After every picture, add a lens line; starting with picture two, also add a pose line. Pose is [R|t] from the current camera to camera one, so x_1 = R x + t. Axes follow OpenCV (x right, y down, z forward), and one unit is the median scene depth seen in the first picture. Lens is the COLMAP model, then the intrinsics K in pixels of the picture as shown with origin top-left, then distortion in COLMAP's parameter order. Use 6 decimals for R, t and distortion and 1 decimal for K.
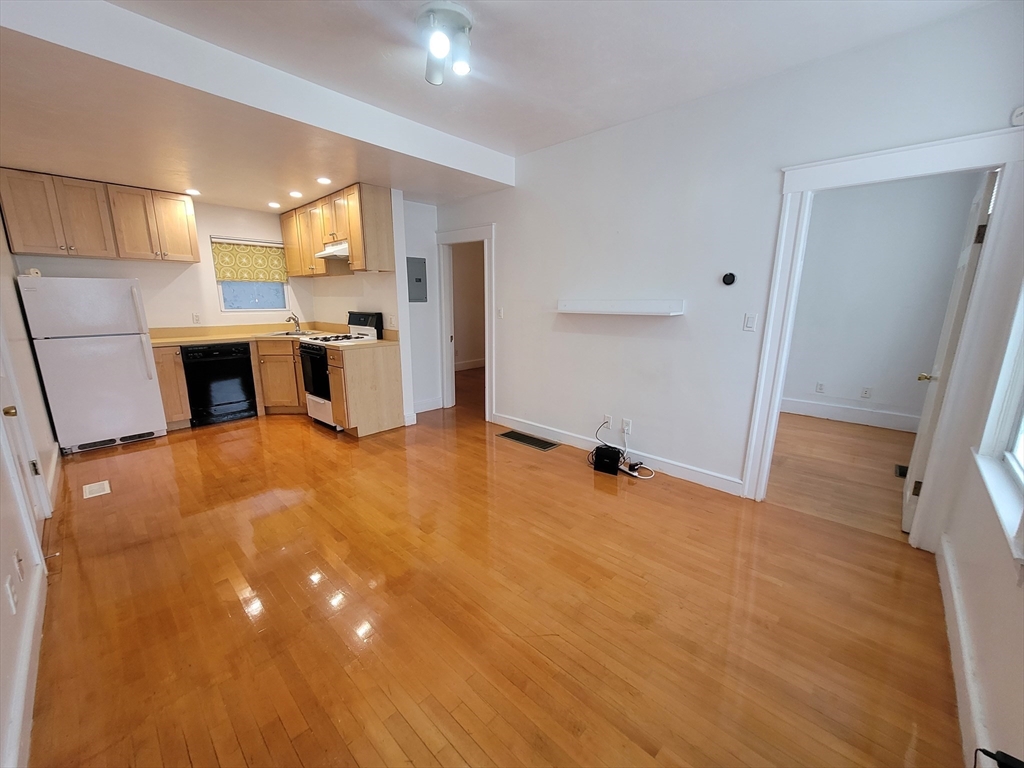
lens RADIAL K [[415.5, 0, 512.4], [0, 415.5, 387.5], [0, 0, 1]] dist [-0.011426, 0.005784]
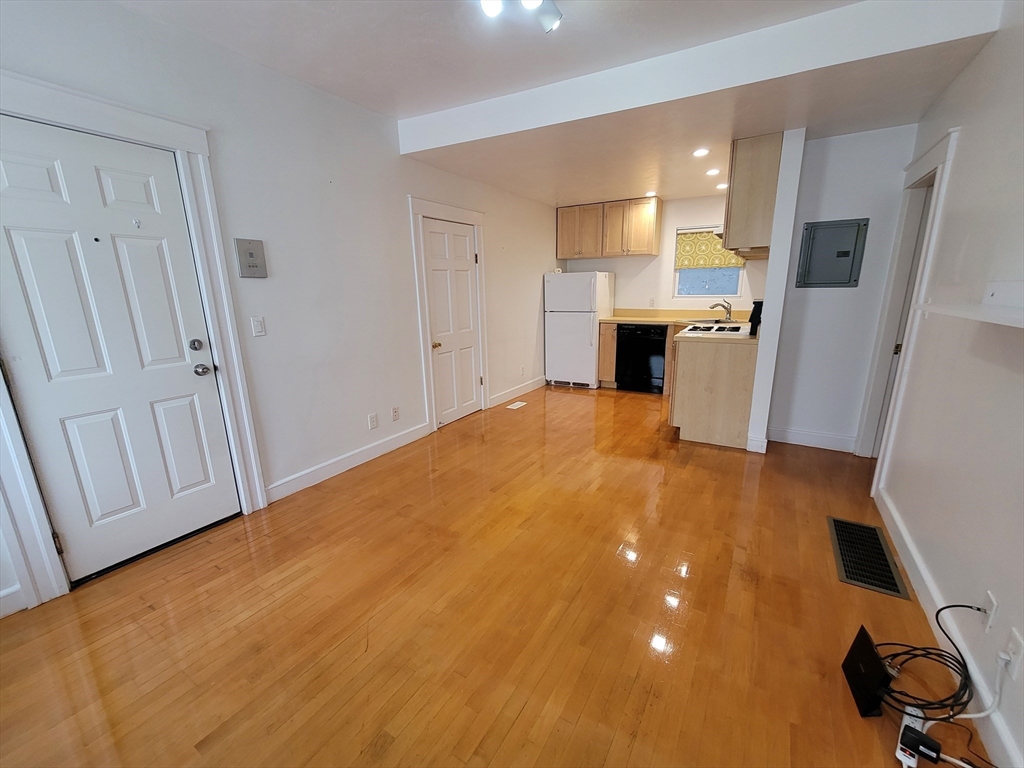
lens RADIAL K [[415.5, 0, 512.4], [0, 415.5, 387.5], [0, 0, 1]] dist [-0.011426, 0.005784]
pose [[0.216349, 0.222878, -0.950536, 0.370521], [-0.189631, 0.964646, 0.183025, -0.081850], [0.957723, 0.140654, 0.250965, 0.396111]]
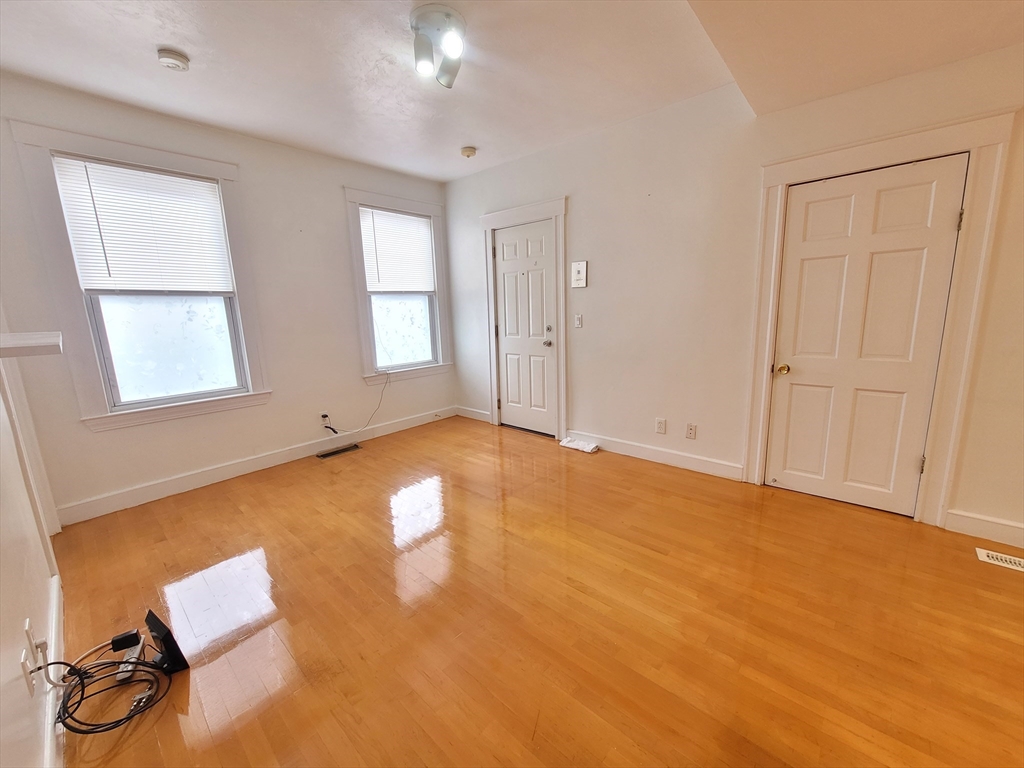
lens RADIAL K [[415.5, 0, 512.4], [0, 415.5, 387.5], [0, 0, 1]] dist [-0.011426, 0.005784]
pose [[-0.998935, 0.036170, -0.028630, -0.128686], [0.021765, 0.916779, 0.398802, -0.210313], [0.040671, 0.397754, -0.916590, 1.029566]]
